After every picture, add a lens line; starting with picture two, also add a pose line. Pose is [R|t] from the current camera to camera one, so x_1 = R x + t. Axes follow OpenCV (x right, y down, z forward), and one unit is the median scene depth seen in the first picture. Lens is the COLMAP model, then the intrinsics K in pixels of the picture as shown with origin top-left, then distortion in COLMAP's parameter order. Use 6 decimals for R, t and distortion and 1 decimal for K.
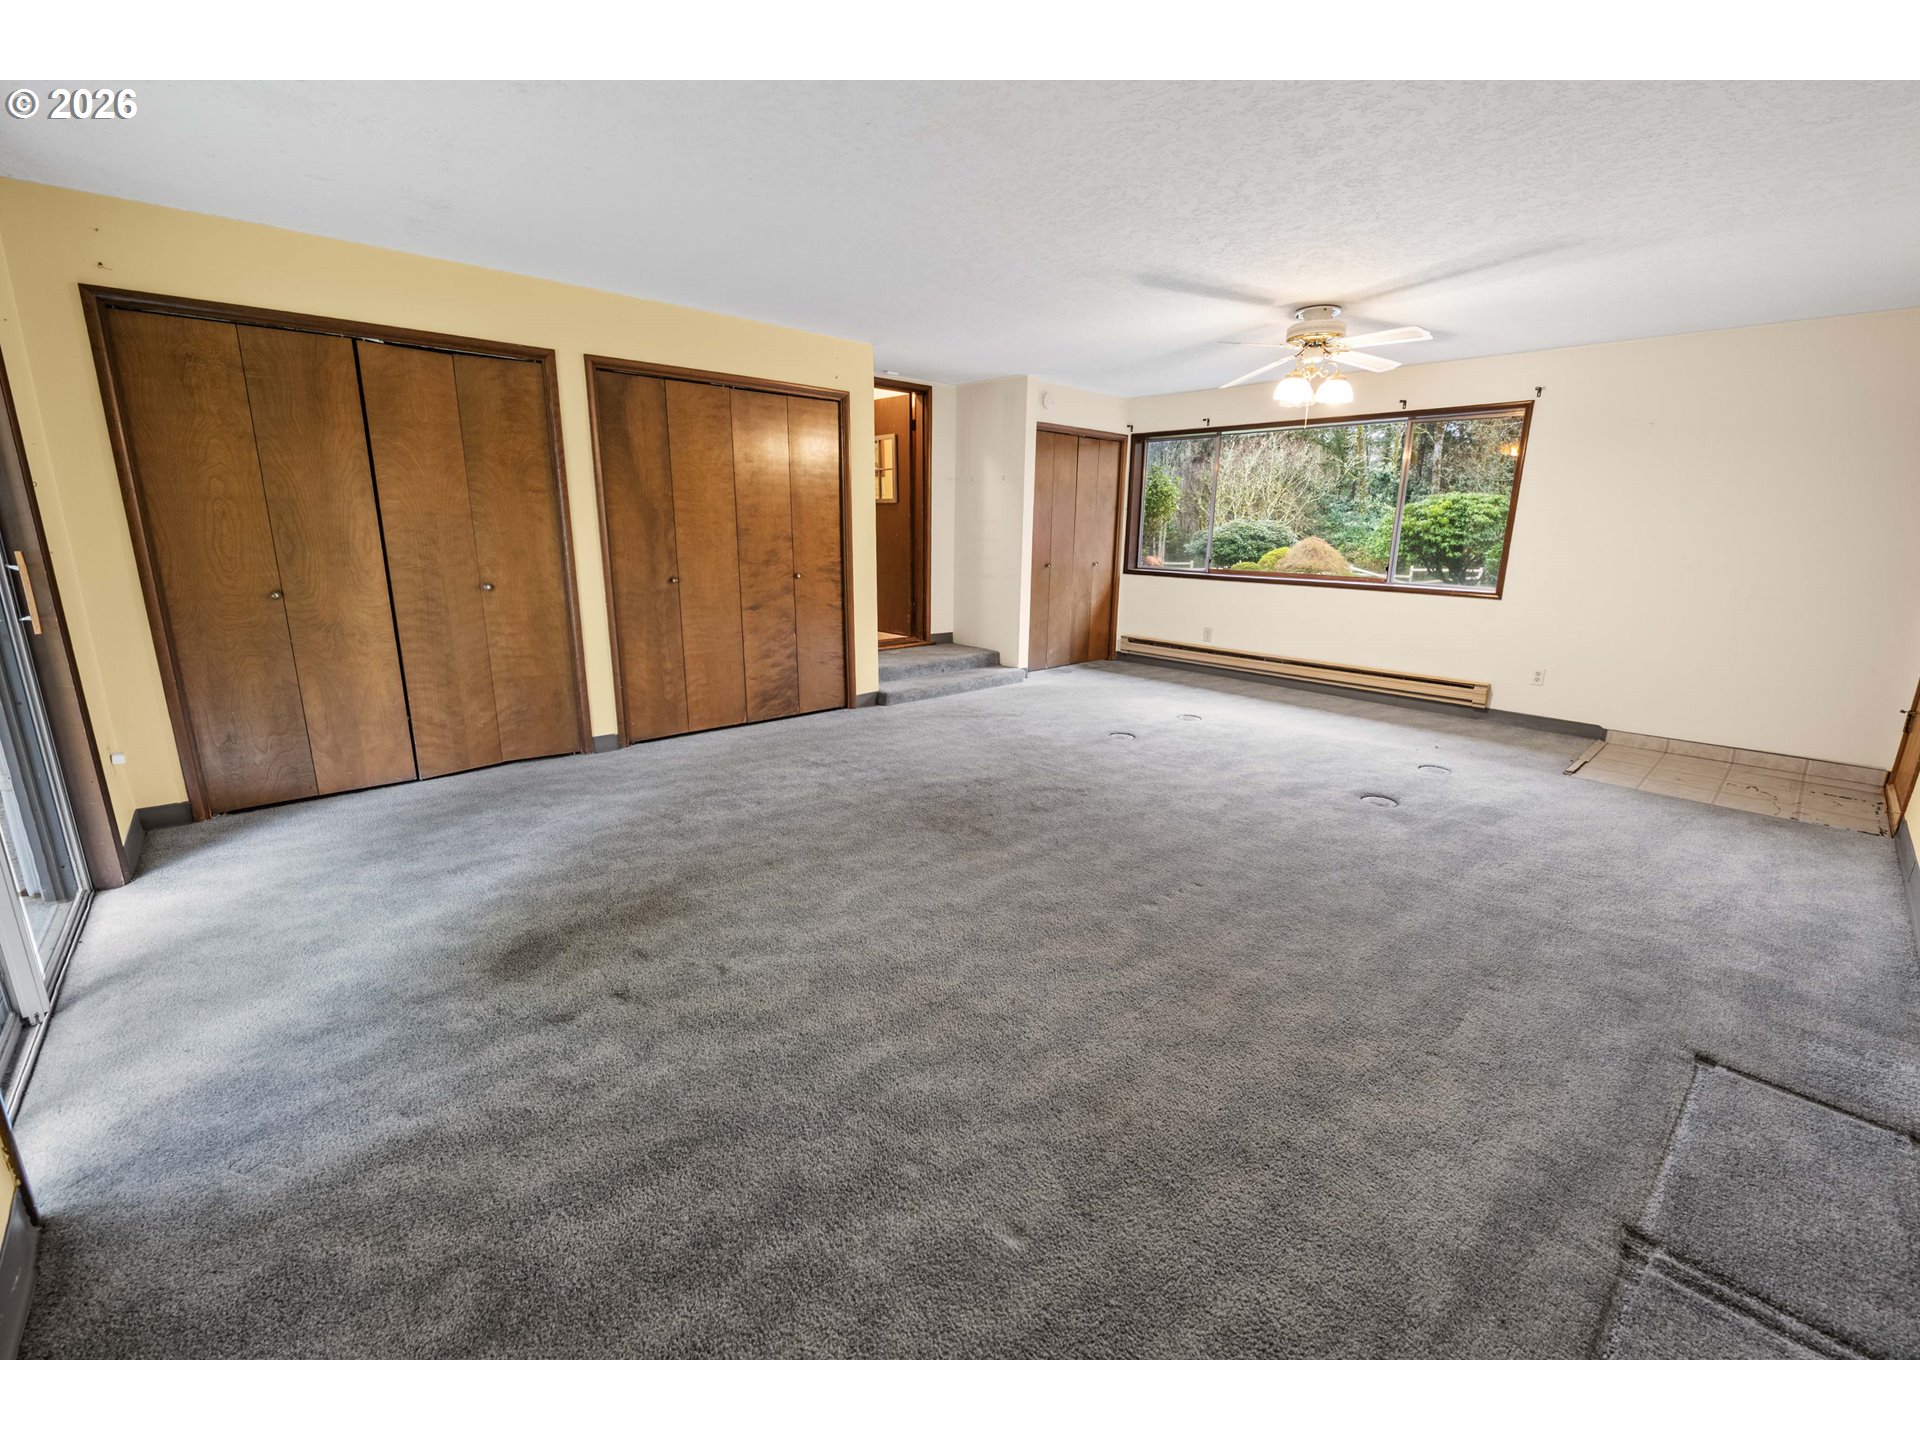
lens RADIAL K [[771.8, 0, 966.4], [0, 771.8, 709.8], [0, 0, 1]] dist [-0.011420, -0.000714]
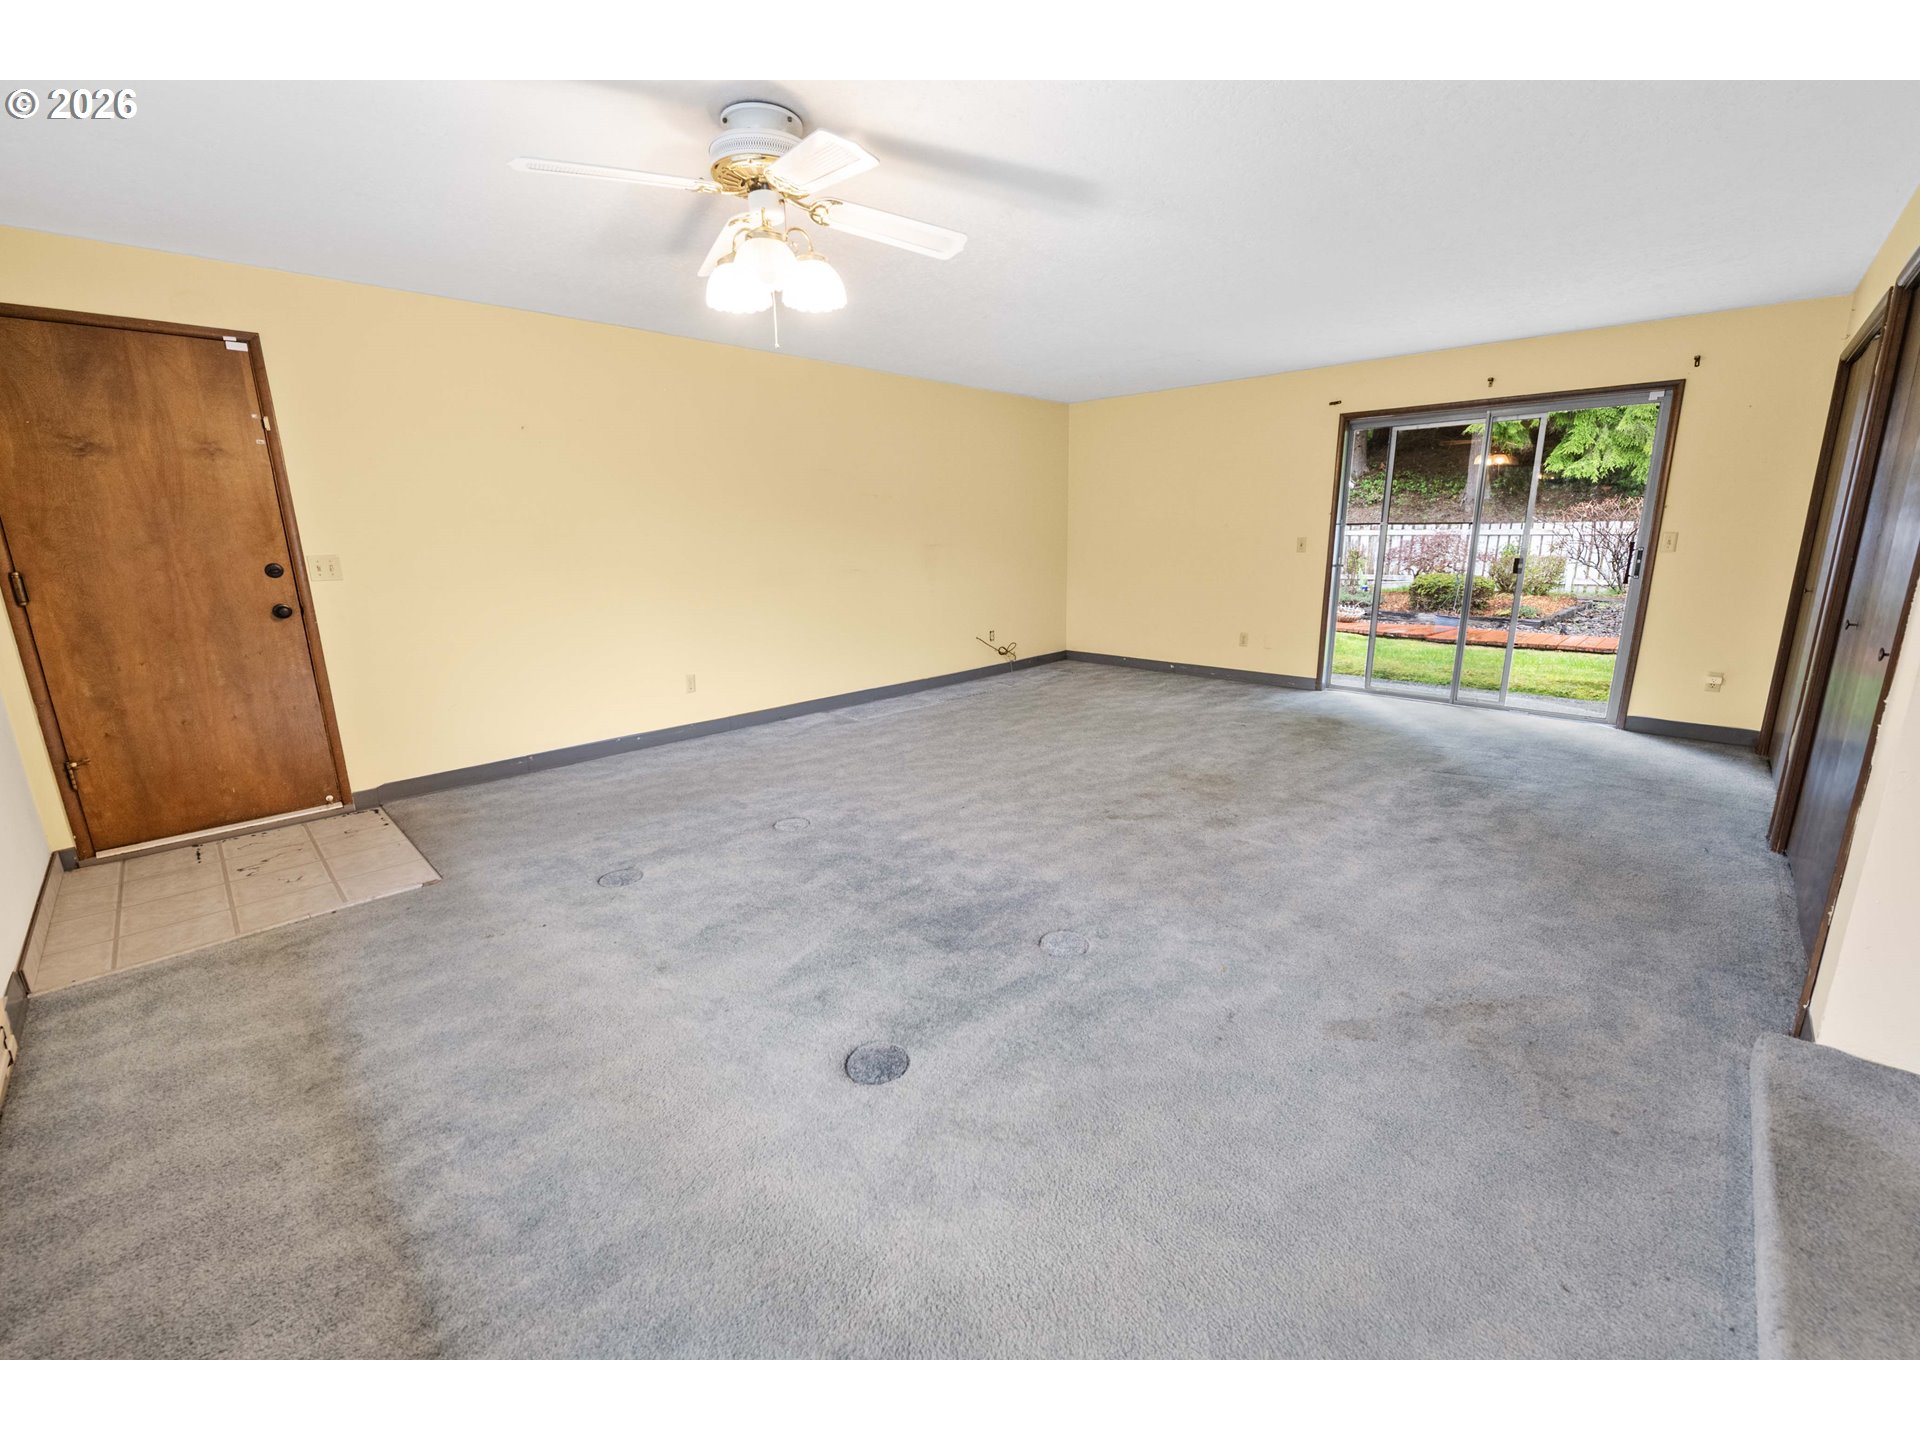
lens RADIAL K [[771.8, 0, 966.4], [0, 771.8, 709.8], [0, 0, 1]] dist [-0.011420, -0.000714]
pose [[-0.998053, 0.011970, -0.061220, 0.396716], [-0.016296, 0.897304, 0.441113, -0.435381], [0.060213, 0.441251, -0.895361, 1.859060]]
